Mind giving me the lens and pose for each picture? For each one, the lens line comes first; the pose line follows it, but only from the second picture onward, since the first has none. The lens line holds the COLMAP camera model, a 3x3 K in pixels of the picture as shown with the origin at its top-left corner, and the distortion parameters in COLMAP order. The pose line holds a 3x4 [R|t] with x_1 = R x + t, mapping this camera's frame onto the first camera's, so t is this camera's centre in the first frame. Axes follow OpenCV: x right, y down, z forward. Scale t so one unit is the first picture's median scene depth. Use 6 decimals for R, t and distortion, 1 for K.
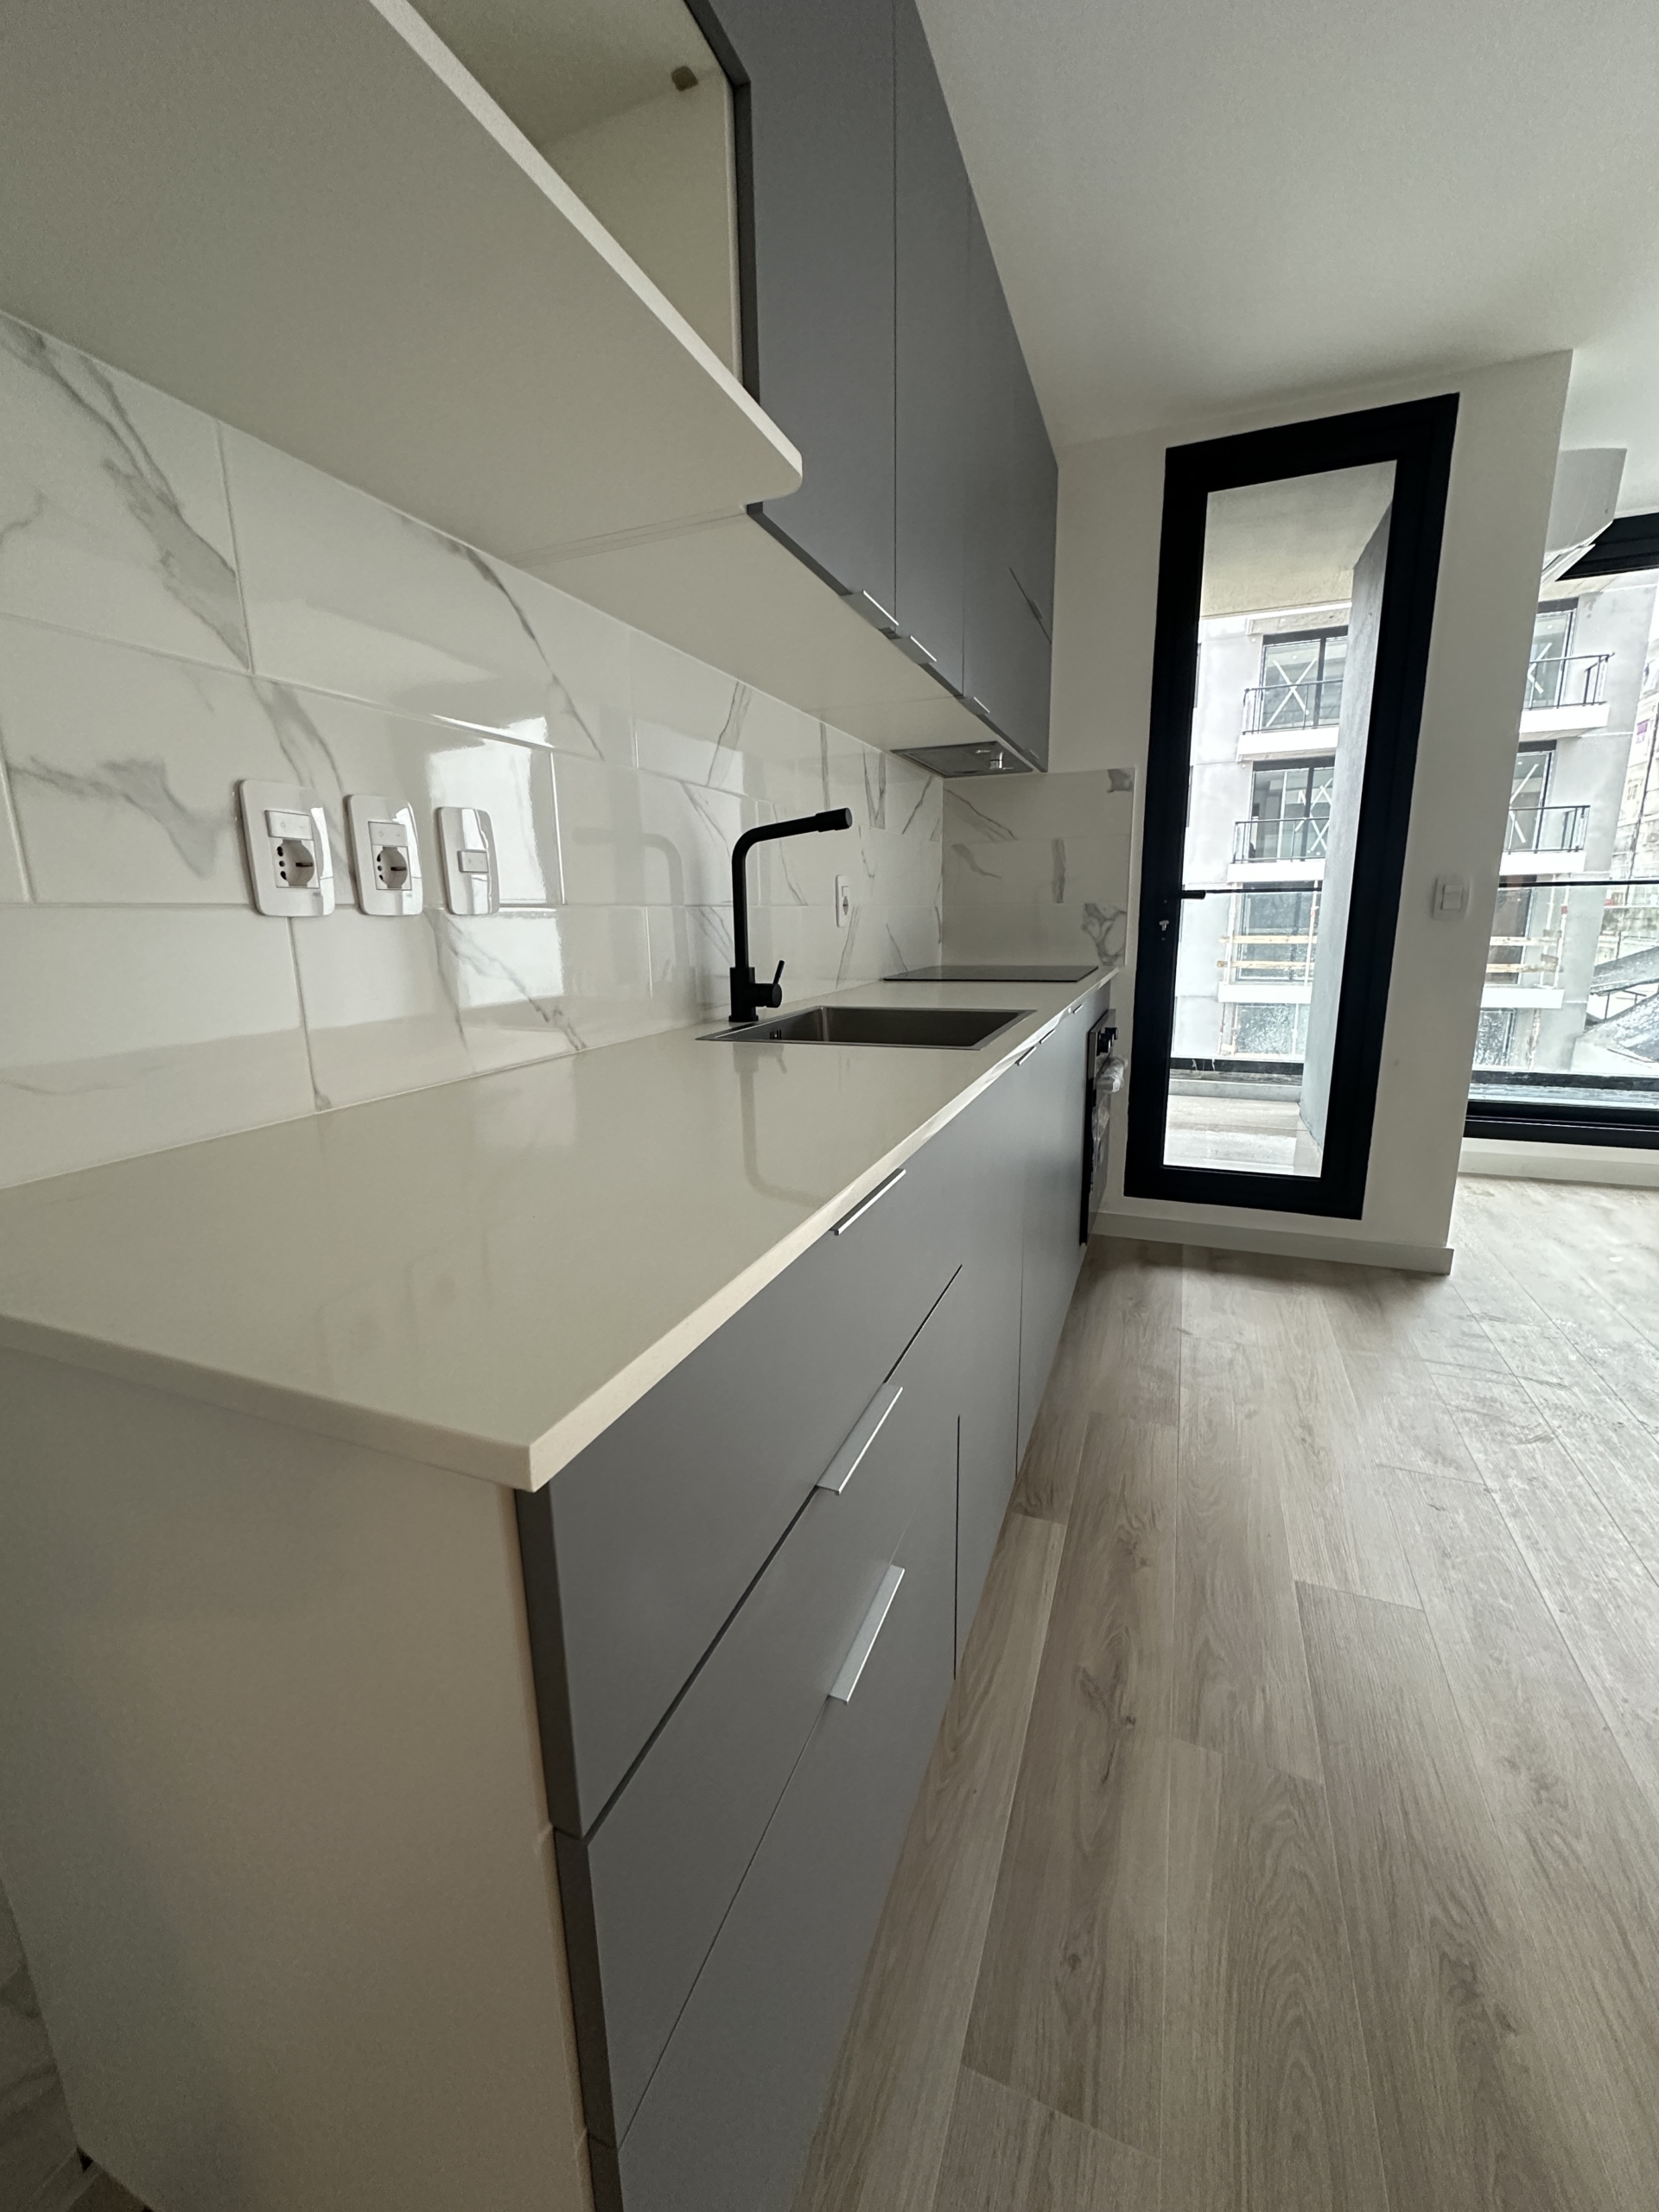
lens RADIAL K [[875.3, 0, 828.8], [0, 875.3, 1109.3], [0, 0, 1]] dist [-0.002144, -0.000457]
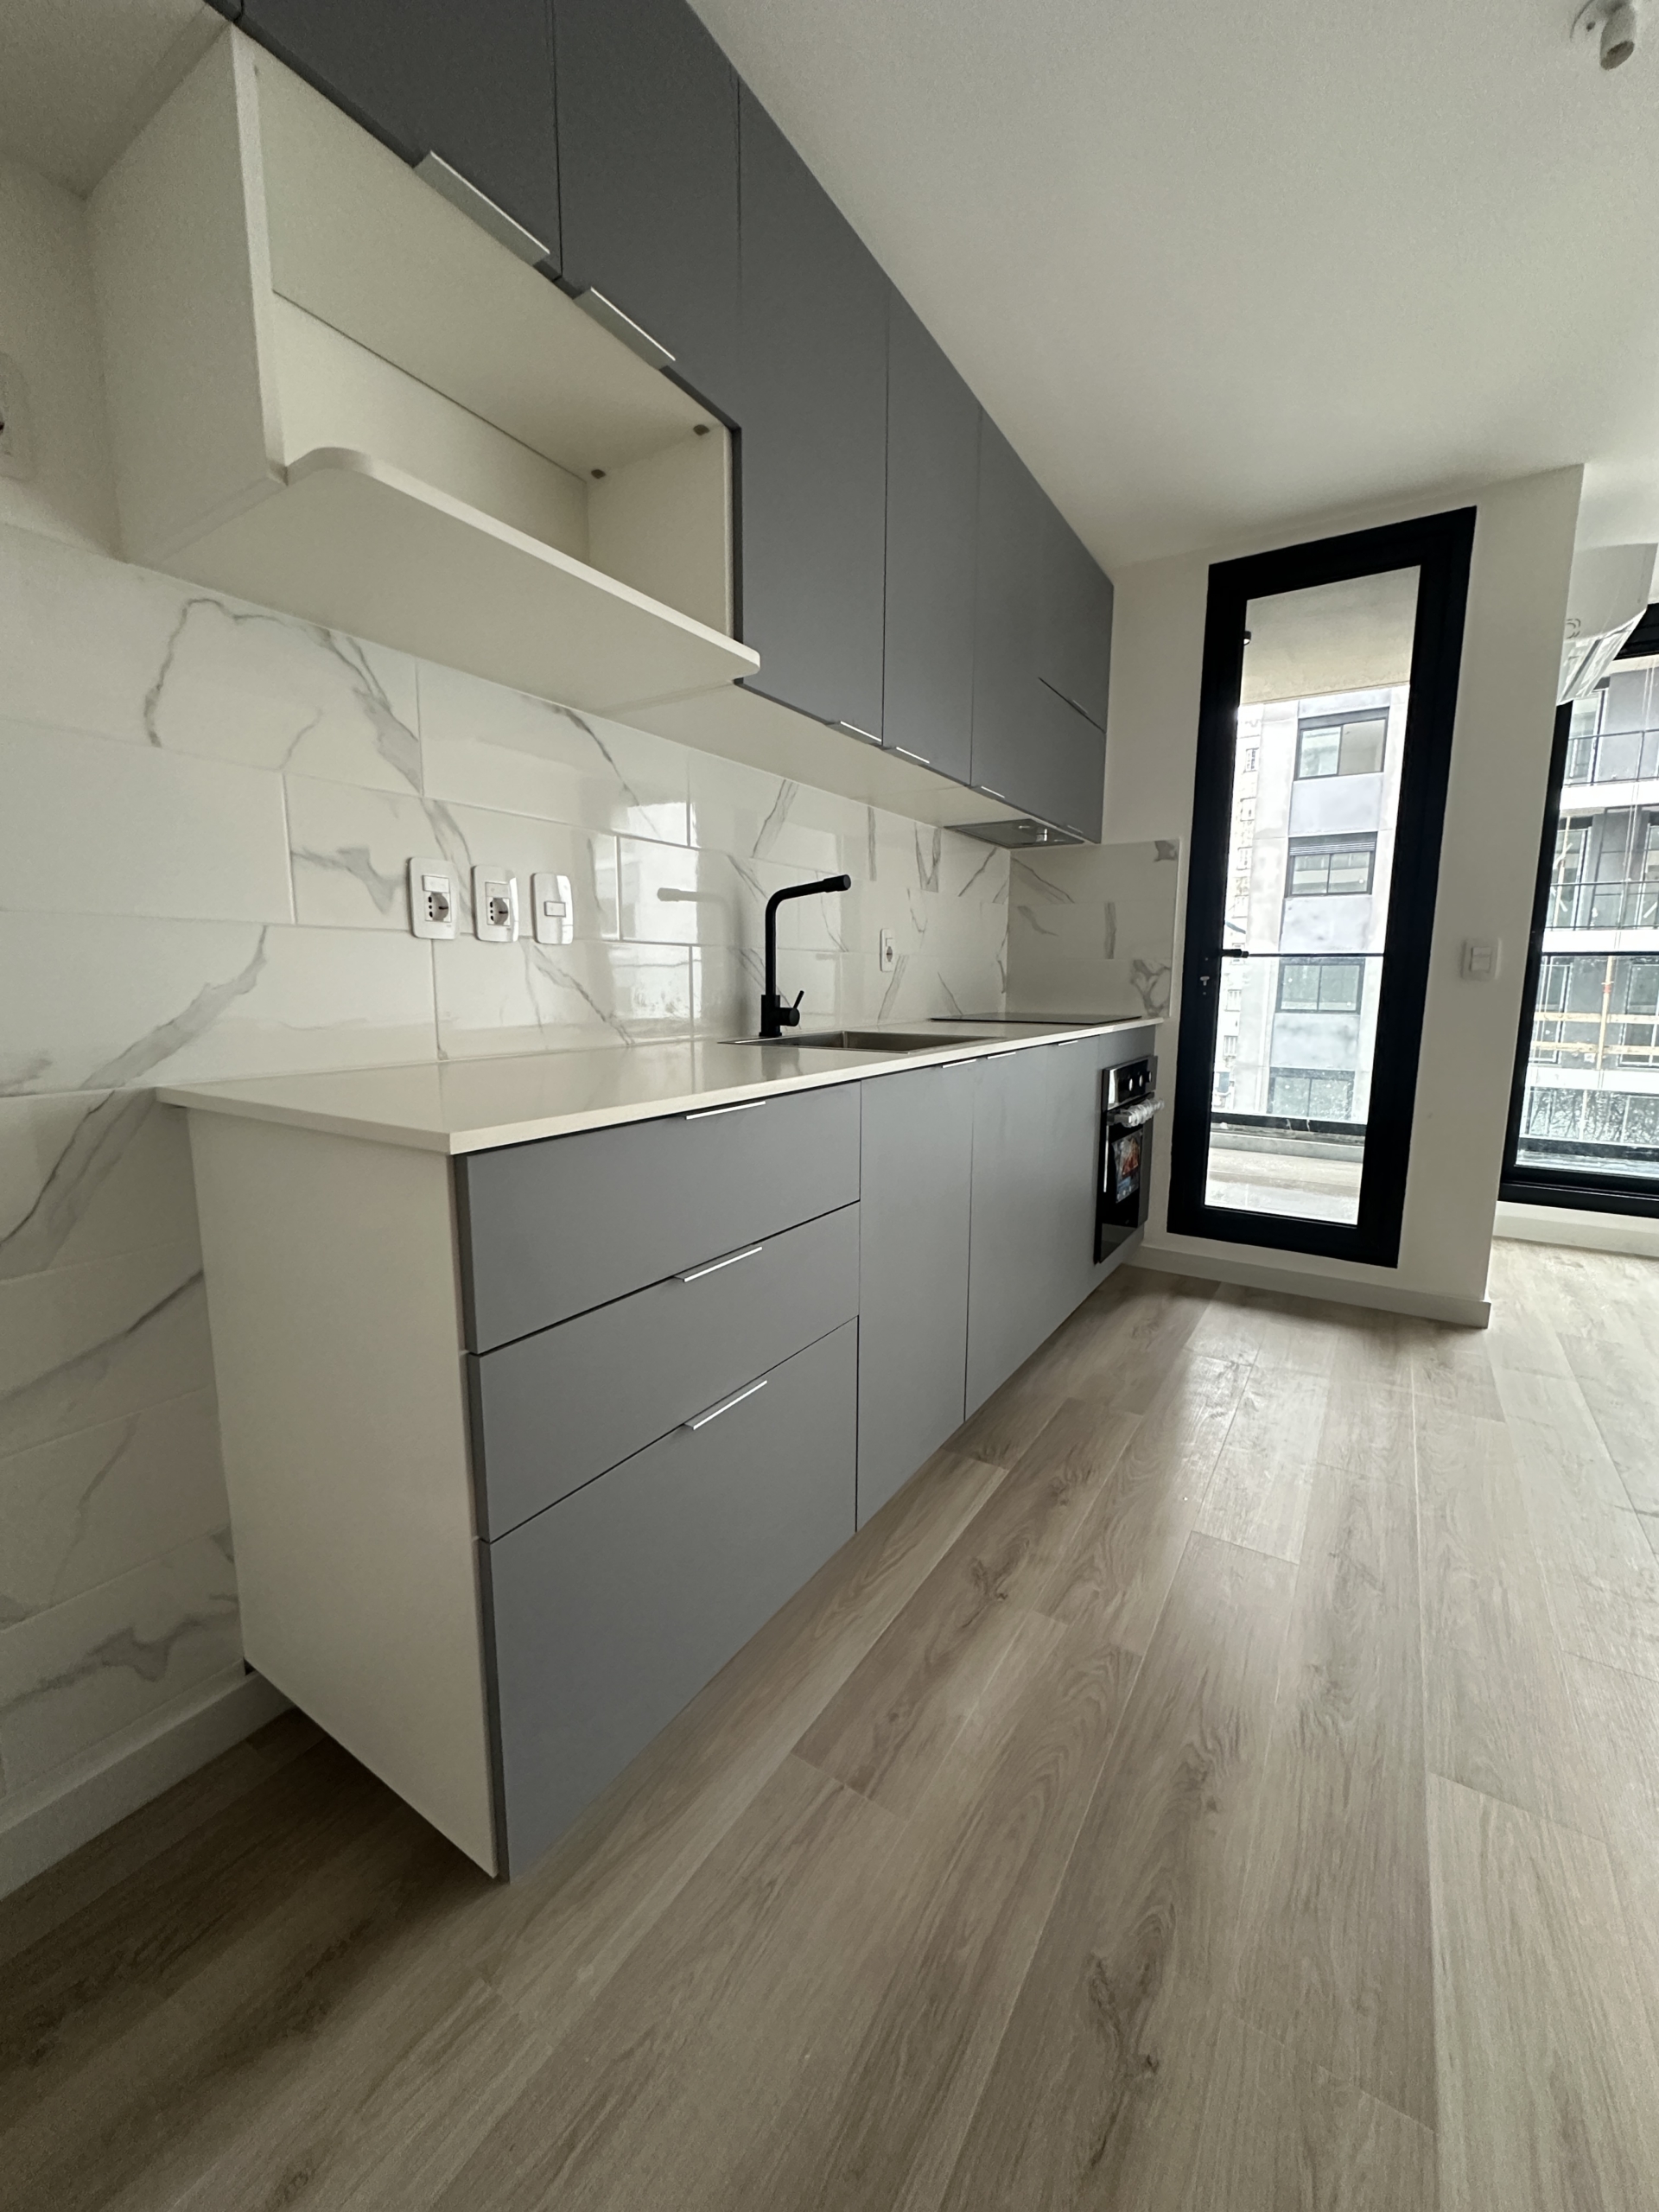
lens RADIAL K [[875.3, 0, 829.6], [0, 875.3, 1110.3], [0, 0, 1]] dist [-0.002144, -0.000457]
pose [[0.982287, 0.051276, -0.180231, 0.218037], [-0.063284, 0.996098, -0.061519, 0.078475], [0.176373, 0.071835, 0.981699, -0.232530]]
